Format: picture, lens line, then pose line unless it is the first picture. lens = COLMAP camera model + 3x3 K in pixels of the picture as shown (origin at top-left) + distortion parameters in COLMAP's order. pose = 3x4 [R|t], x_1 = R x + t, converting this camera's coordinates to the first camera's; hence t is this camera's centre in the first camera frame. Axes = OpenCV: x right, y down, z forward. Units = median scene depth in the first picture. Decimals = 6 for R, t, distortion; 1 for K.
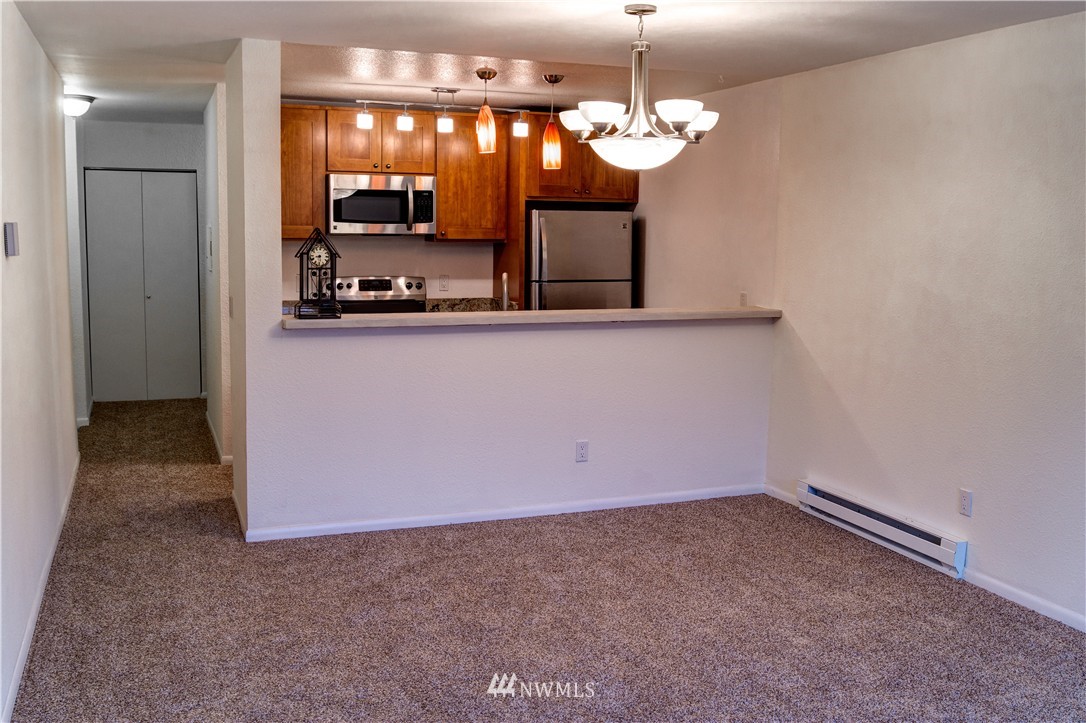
lens RADIAL K [[1003.1, 0, 542.5], [0, 1003.1, 357.5], [0, 0, 1]] dist [-0.061567, 0.000000]
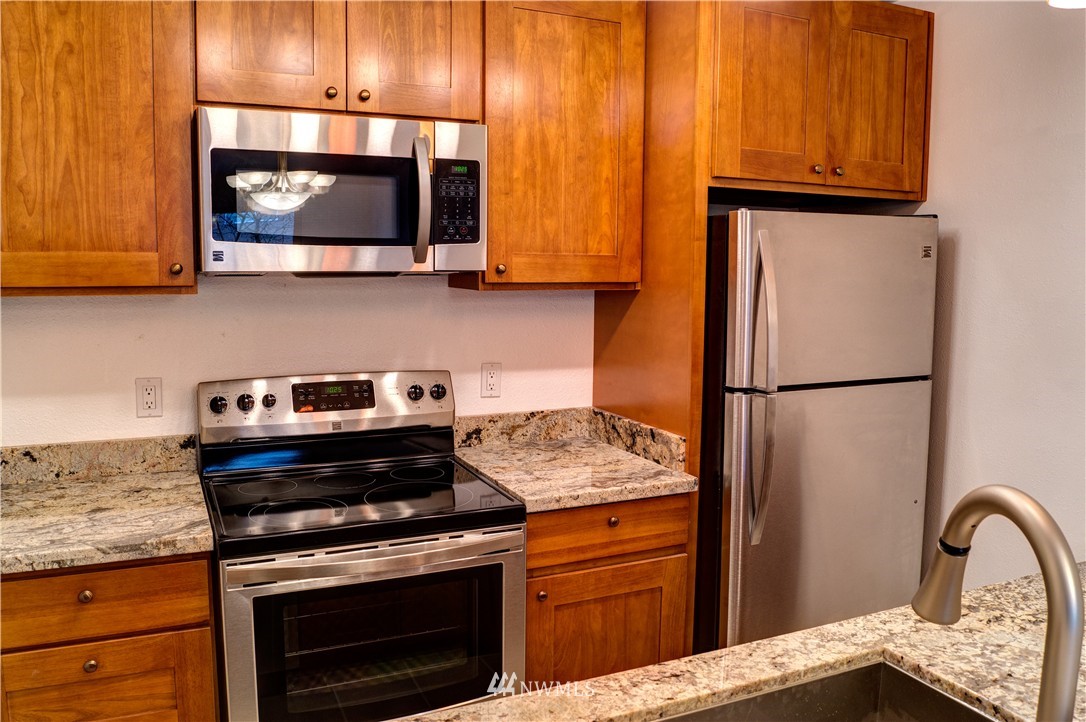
lens RADIAL K [[854.1, 0, 541.8], [0, 854.1, 363.8], [0, 0, 1]] dist [-0.070528, 0.002908]
pose [[0.998205, -0.011199, 0.058826, -0.105935], [0.011472, 0.999925, -0.004299, -0.086073], [-0.058773, 0.004966, 0.998259, 0.670120]]
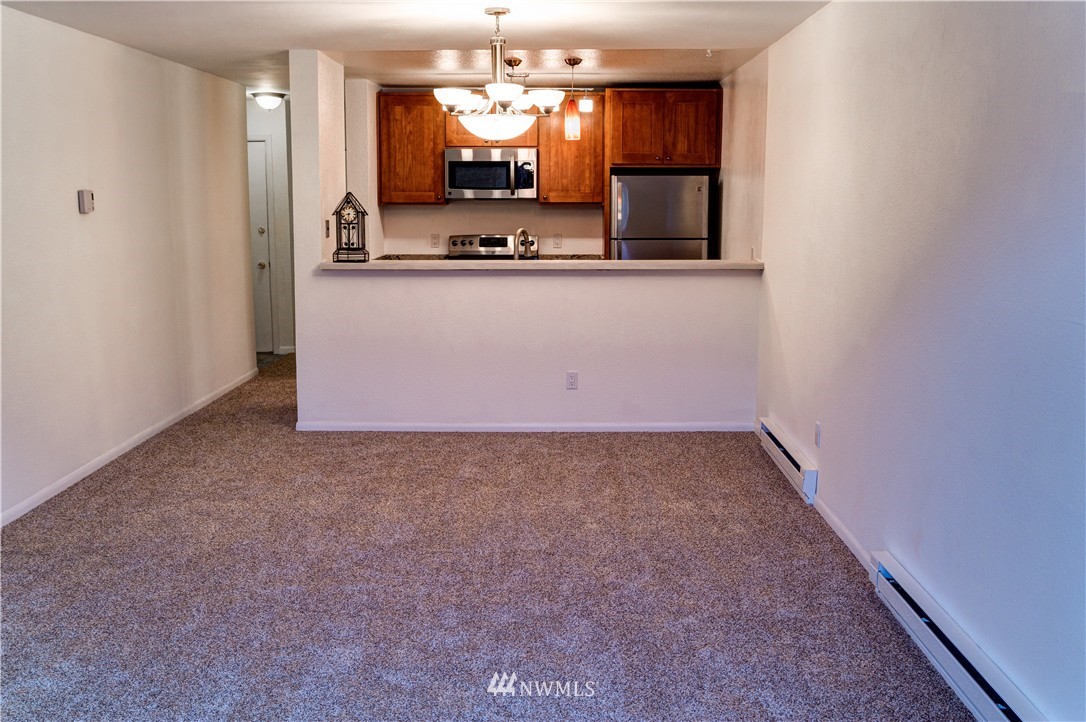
lens RADIAL K [[1003.1, 0, 564.2], [0, 1003.1, 352.1], [0, 0, 1]] dist [-0.061567, 0.000000]
pose [[0.933766, 0.041940, -0.355419, 0.348811], [-0.034030, 0.999015, 0.028481, 0.021371], [0.356264, -0.014500, 0.934273, -0.078504]]
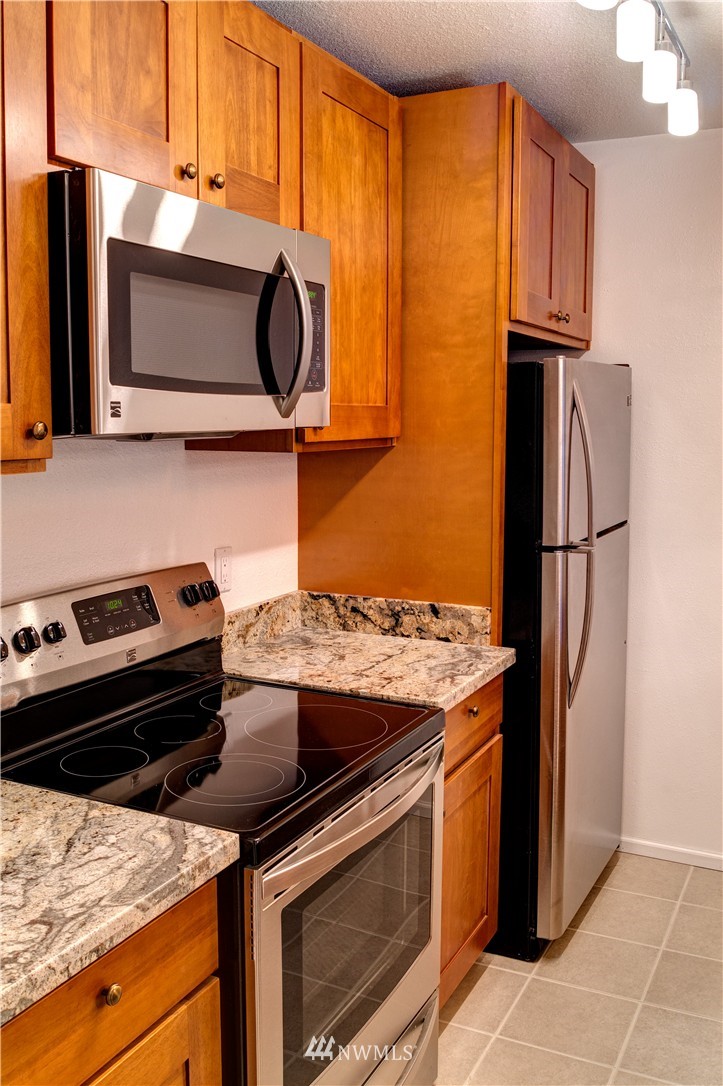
lens RADIAL K [[1003.1, 0, 363.2], [0, 1003.1, 544.0], [0, 0, 1]] dist [-0.061567, 0.000000]
pose [[0.739474, -0.099529, 0.665787, -0.312518], [0.092024, 0.994671, 0.046485, -0.102090], [-0.666866, 0.026894, 0.744692, 0.772092]]
